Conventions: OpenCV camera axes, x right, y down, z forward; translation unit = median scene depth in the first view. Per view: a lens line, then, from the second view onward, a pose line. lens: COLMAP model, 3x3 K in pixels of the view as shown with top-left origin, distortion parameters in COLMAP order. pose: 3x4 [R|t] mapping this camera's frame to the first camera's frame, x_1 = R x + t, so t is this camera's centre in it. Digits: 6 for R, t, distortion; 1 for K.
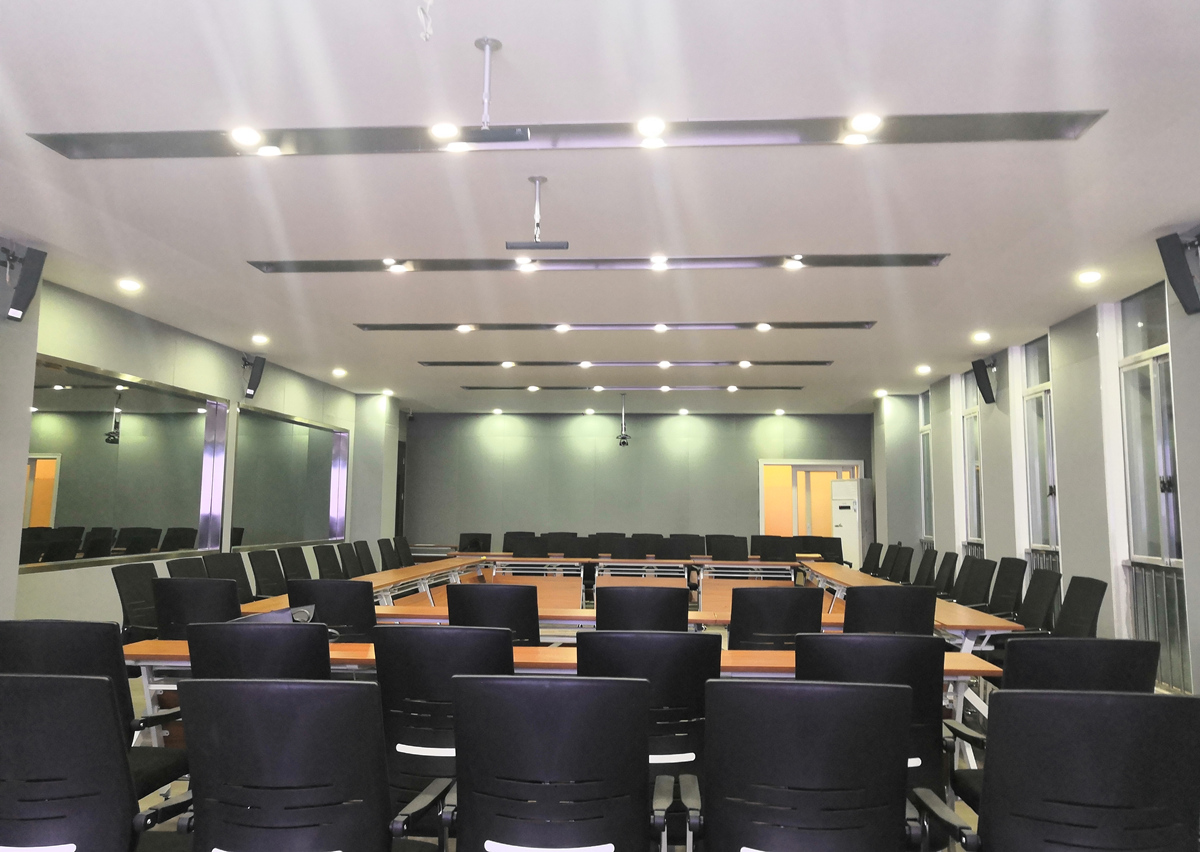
lens RADIAL K [[791.8, 0, 600.0], [0, 791.8, 426.0], [0, 0, 1]] dist [0.001343, -0.000860]
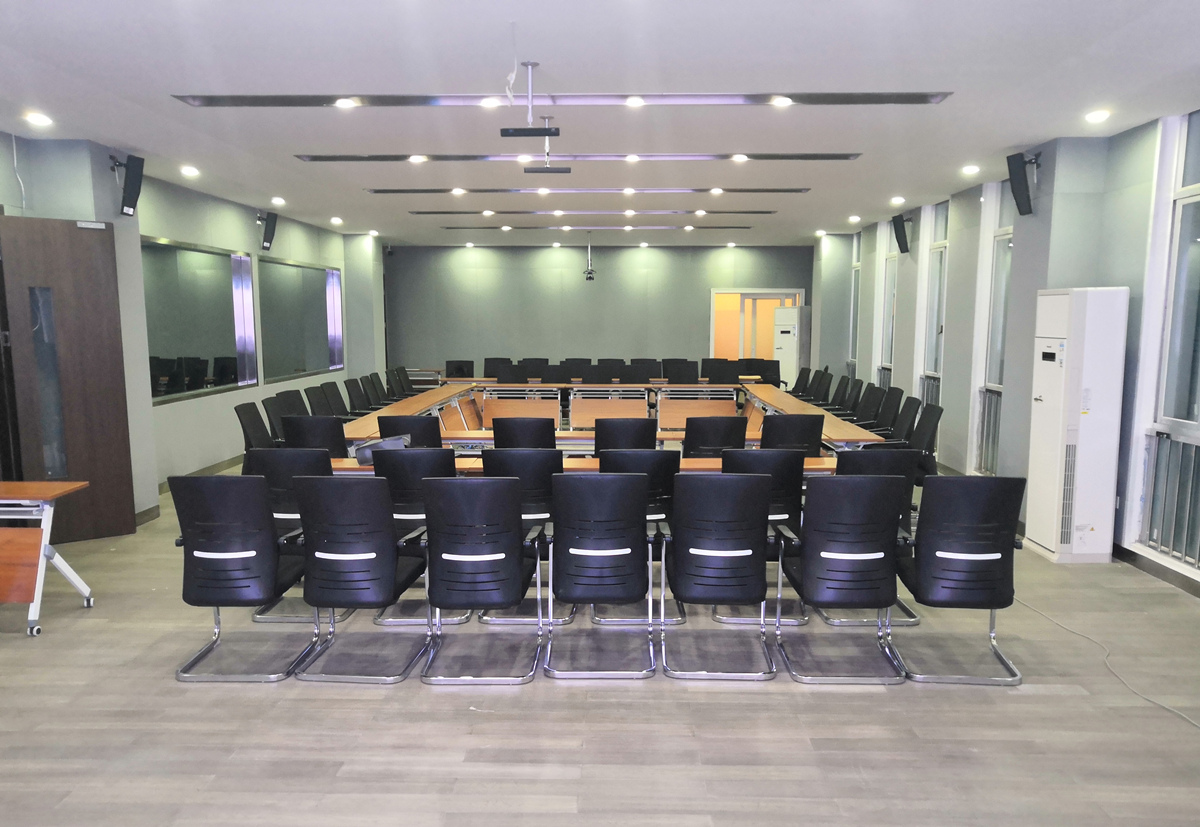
lens RADIAL K [[786.4, 0, 600.0], [0, 786.4, 413.5], [0, 0, 1]] dist [0.001773, 0.000493]
pose [[0.998316, -0.012963, 0.056550, -0.024665], [0.000335, 0.975989, 0.217820, -0.039510], [-0.058016, -0.217434, 0.974349, -0.134641]]
